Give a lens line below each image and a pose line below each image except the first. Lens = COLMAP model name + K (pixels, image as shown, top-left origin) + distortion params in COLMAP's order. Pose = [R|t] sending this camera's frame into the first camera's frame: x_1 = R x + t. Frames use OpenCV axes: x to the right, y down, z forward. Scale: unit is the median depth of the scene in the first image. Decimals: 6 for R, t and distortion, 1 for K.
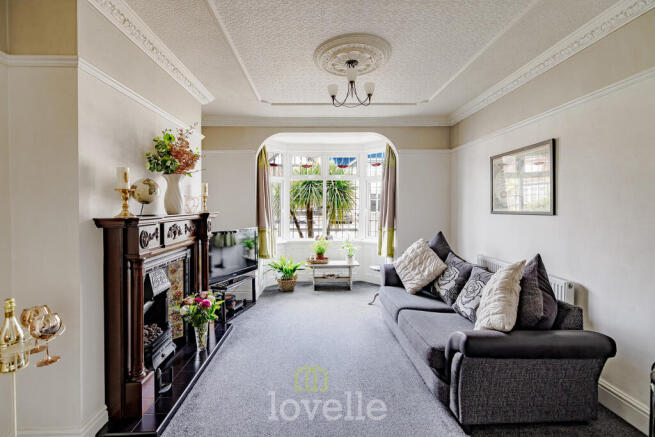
lens RADIAL K [[271.4, 0, 327.5], [0, 271.4, 218.5], [0, 0, 1]] dist [-0.000159, -0.003537]
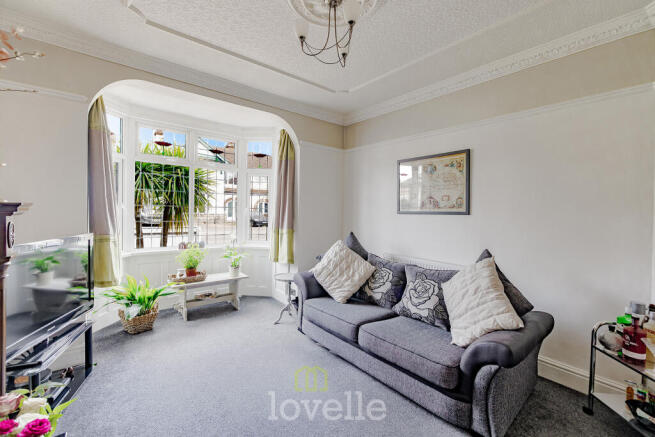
lens RADIAL K [[271.4, 0, 327.5], [0, 271.4, 218.5], [0, 0, 1]] dist [-0.000159, -0.003537]
pose [[0.800383, 0.002547, 0.599484, -0.198729], [0.001518, 0.999979, -0.006276, 0.005986], [-0.599487, 0.005933, 0.800362, 0.246665]]
